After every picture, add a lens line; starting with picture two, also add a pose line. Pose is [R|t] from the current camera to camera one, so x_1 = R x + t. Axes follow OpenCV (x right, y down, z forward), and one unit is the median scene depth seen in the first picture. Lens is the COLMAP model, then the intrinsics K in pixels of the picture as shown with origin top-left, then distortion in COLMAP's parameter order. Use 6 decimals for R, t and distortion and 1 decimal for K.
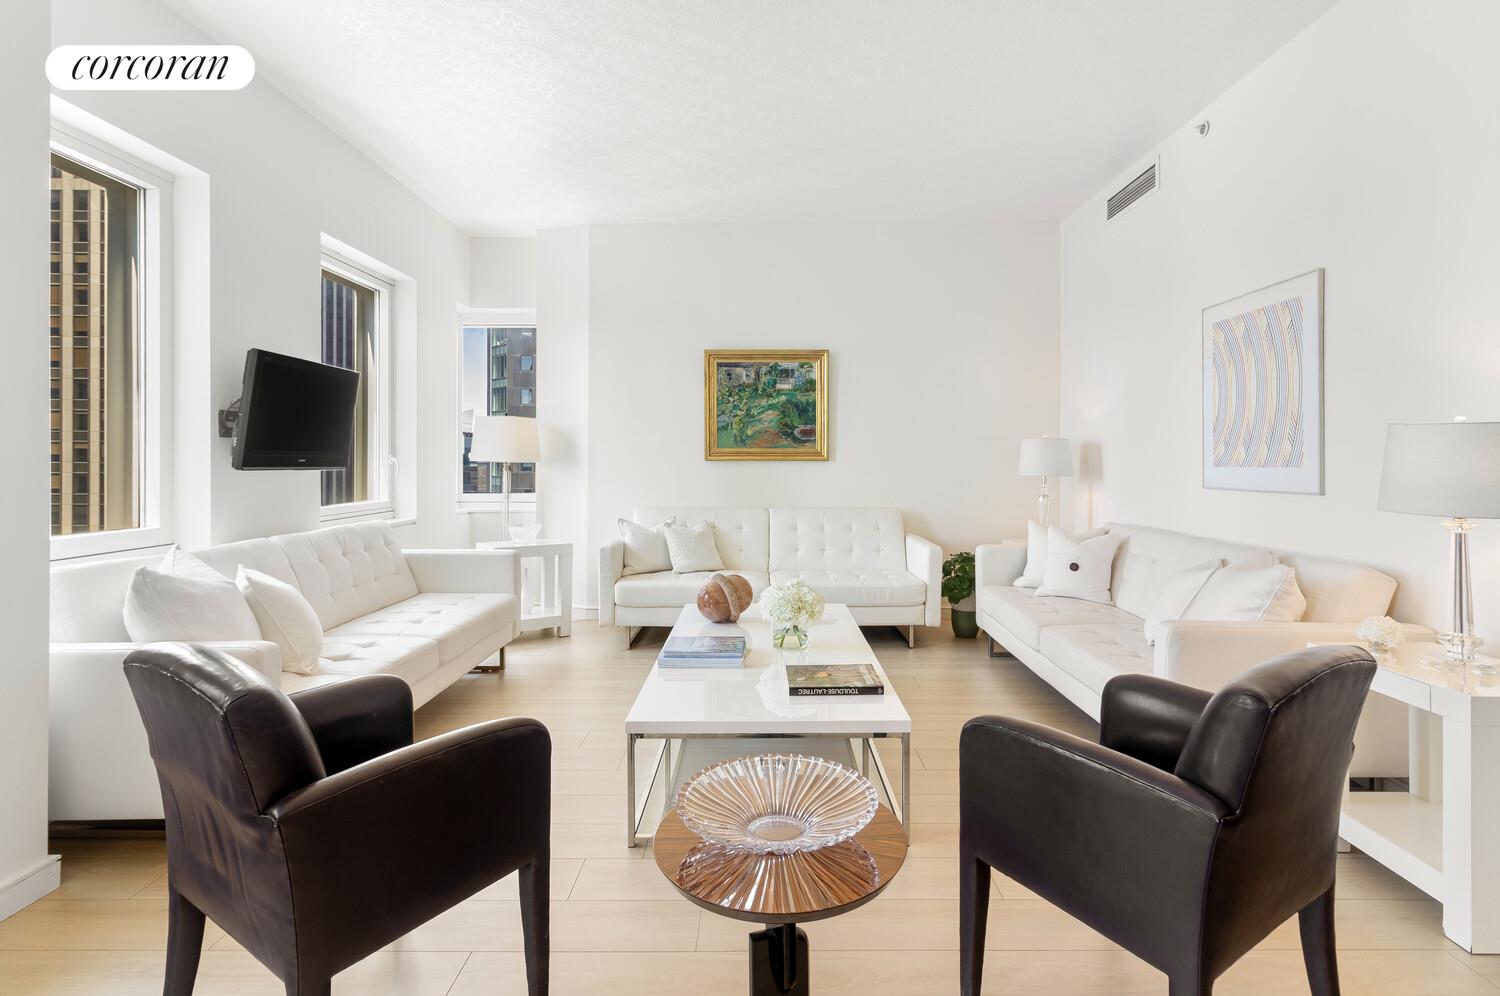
lens RADIAL K [[701.7, 0, 755.6], [0, 701.7, 458.6], [0, 0, 1]] dist [0.001627, 0.000376]
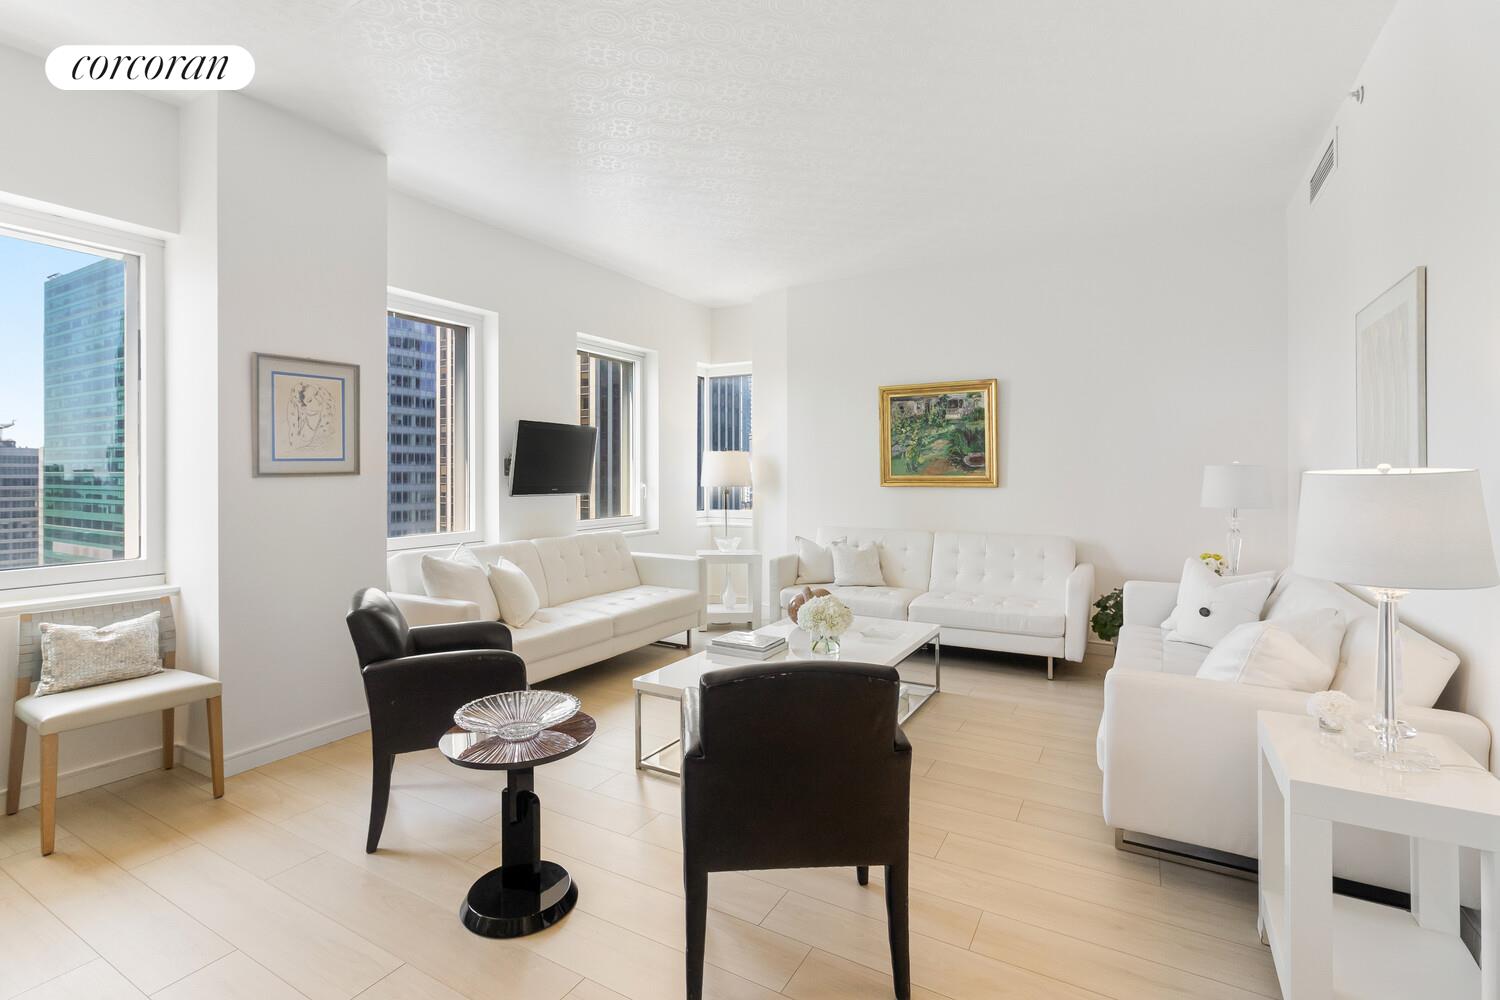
lens RADIAL K [[687.4, 0, 750.6], [0, 687.4, 471.5], [0, 0, 1]] dist [0.002525, 0.000340]
pose [[0.865228, -0.004525, -0.501358, 0.294485], [0.004871, 0.999988, -0.000619, -0.021280], [0.501355, -0.001907, 0.865240, -0.041788]]
